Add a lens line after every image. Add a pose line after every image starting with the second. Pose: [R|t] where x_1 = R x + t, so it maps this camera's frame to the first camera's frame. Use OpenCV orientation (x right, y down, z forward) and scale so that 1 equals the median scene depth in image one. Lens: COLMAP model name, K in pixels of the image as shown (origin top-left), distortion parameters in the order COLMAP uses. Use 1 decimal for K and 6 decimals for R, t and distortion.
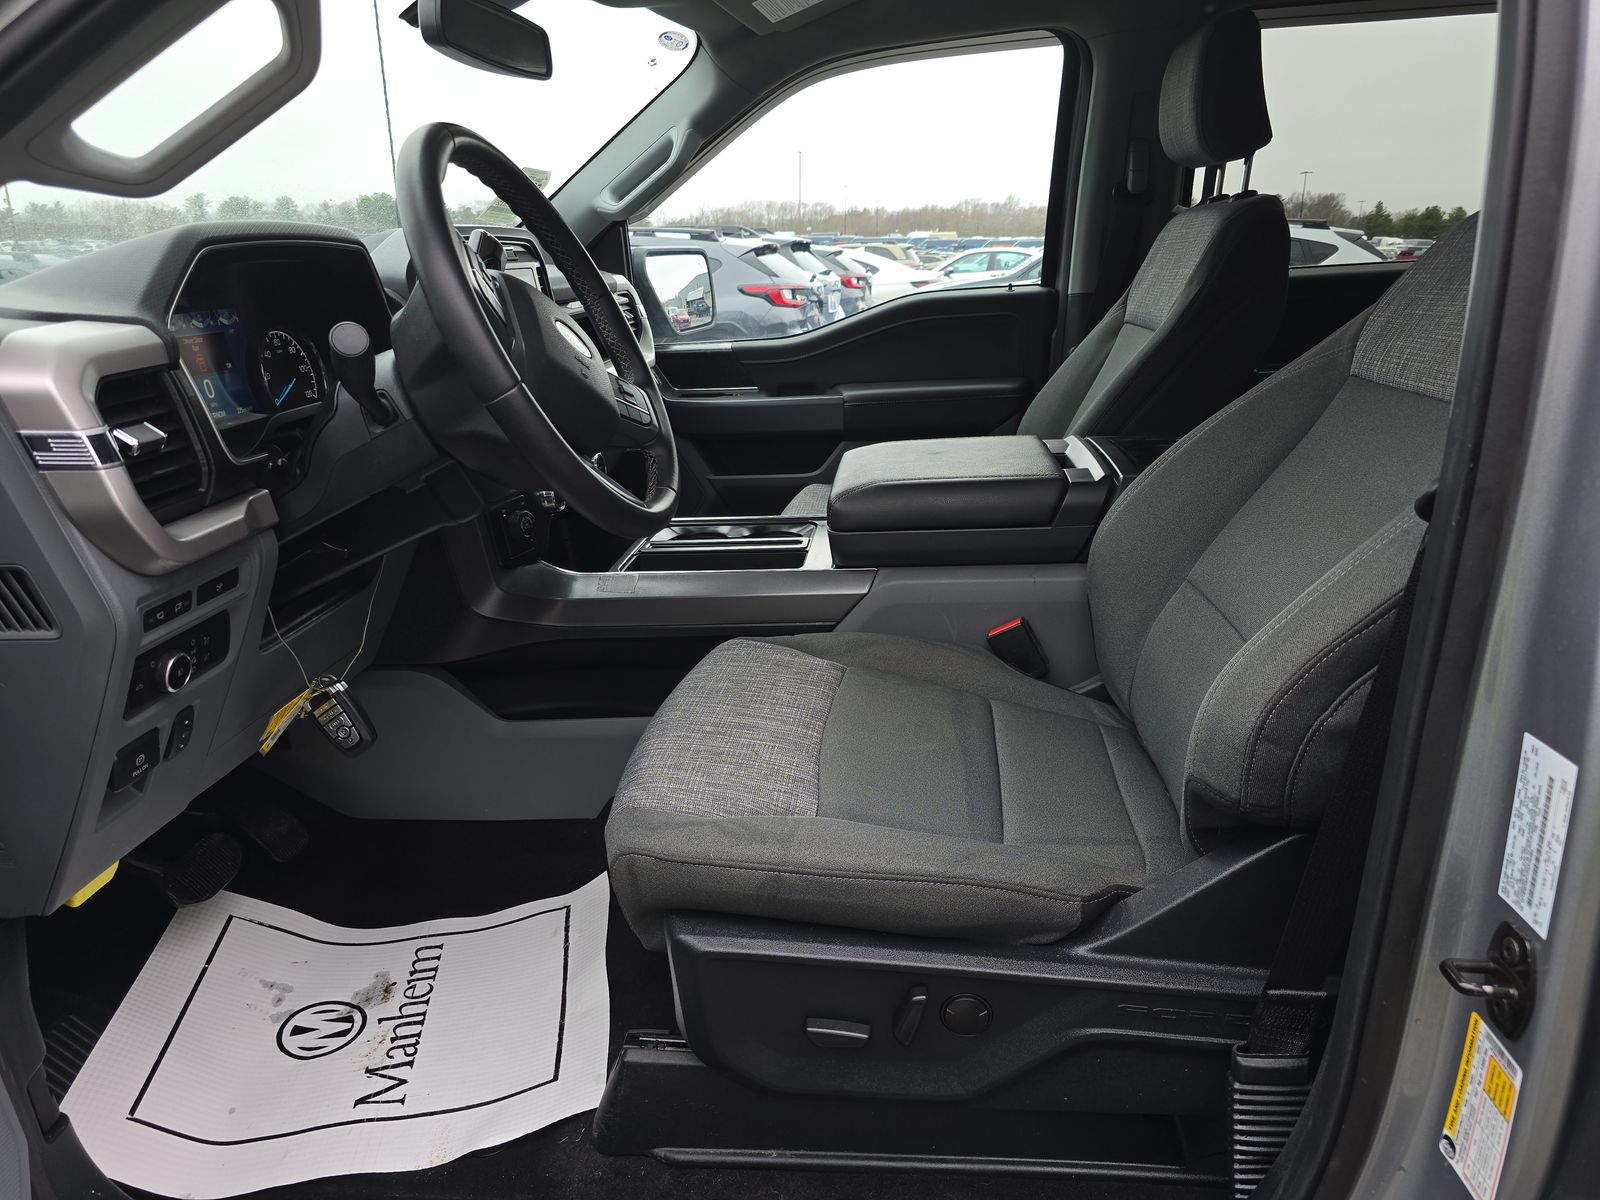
lens RADIAL K [[1089.5, 0, 801.4], [0, 1089.5, 607.8], [0, 0, 1]] dist [0.019554, -0.000003]
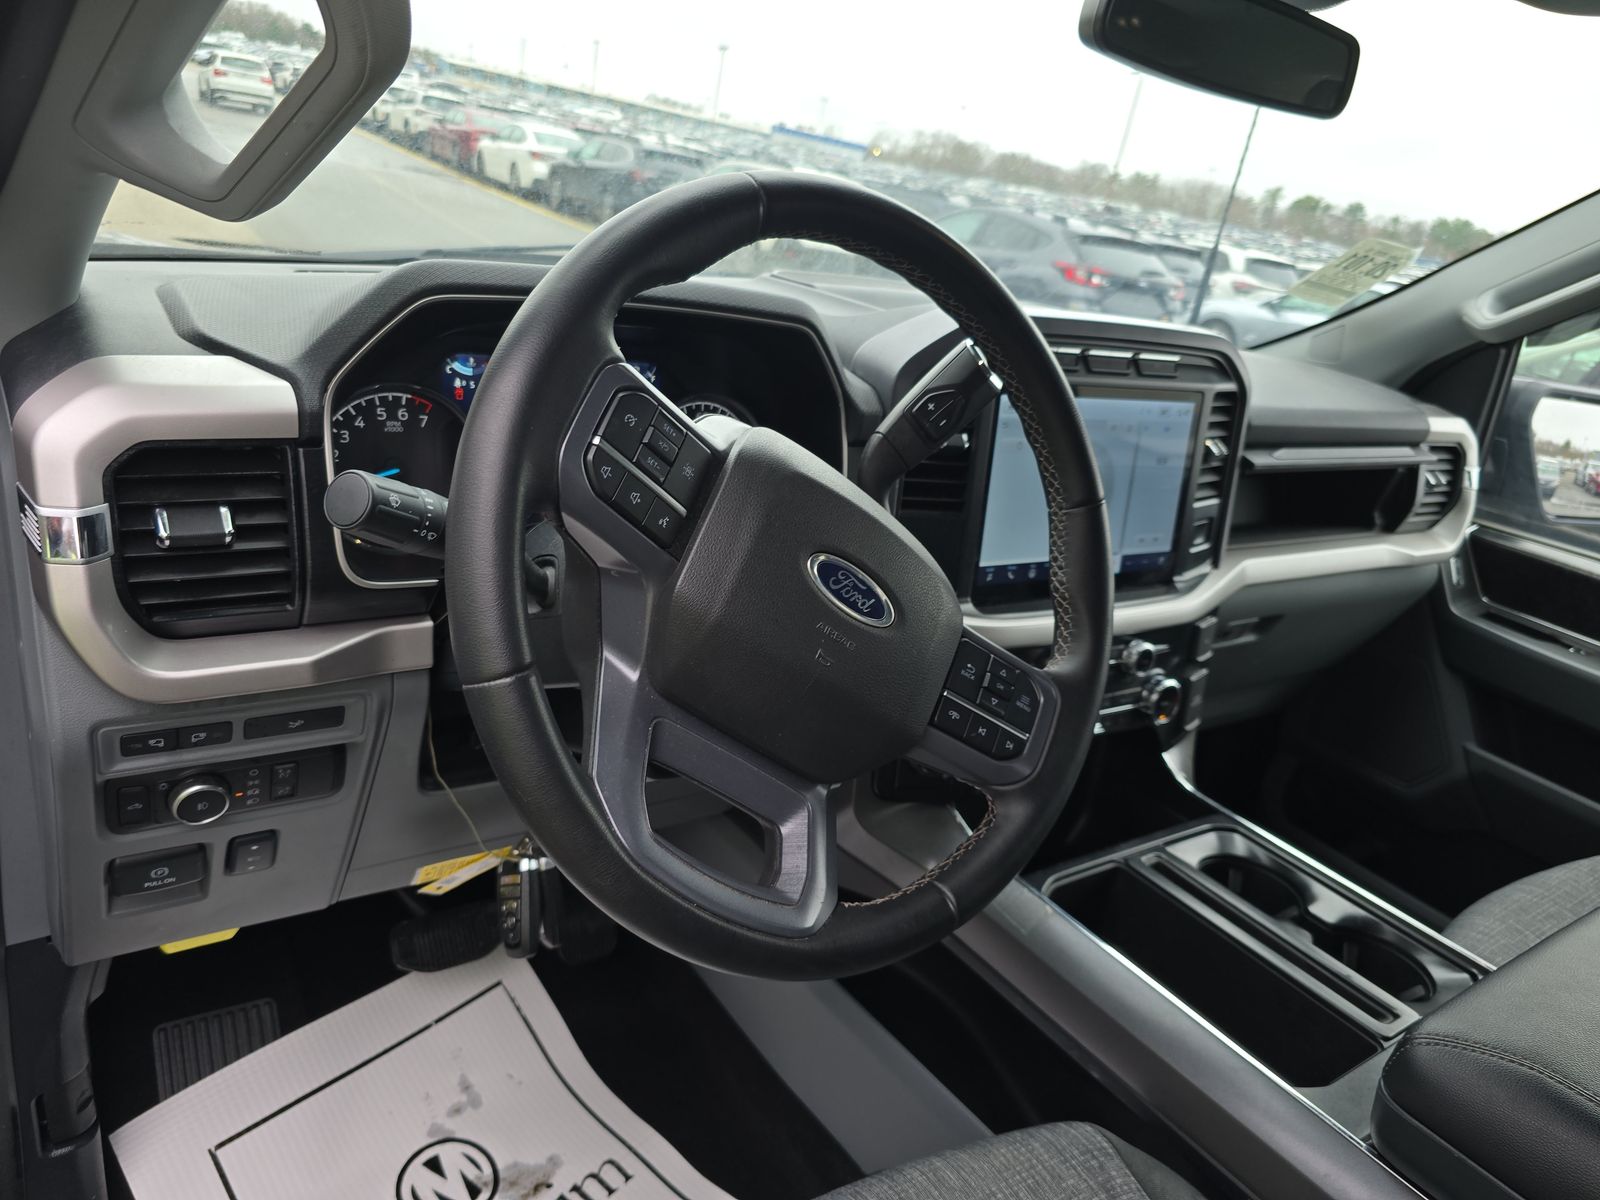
lens RADIAL K [[1089.5, 0, 801.4], [0, 1089.5, 607.8], [0, 0, 1]] dist [0.019554, -0.000003]
pose [[0.630627, 0.406967, -0.660823, 0.109667], [-0.407531, 0.898289, 0.164301, -0.257957], [0.660475, 0.165693, 0.732337, 0.484002]]
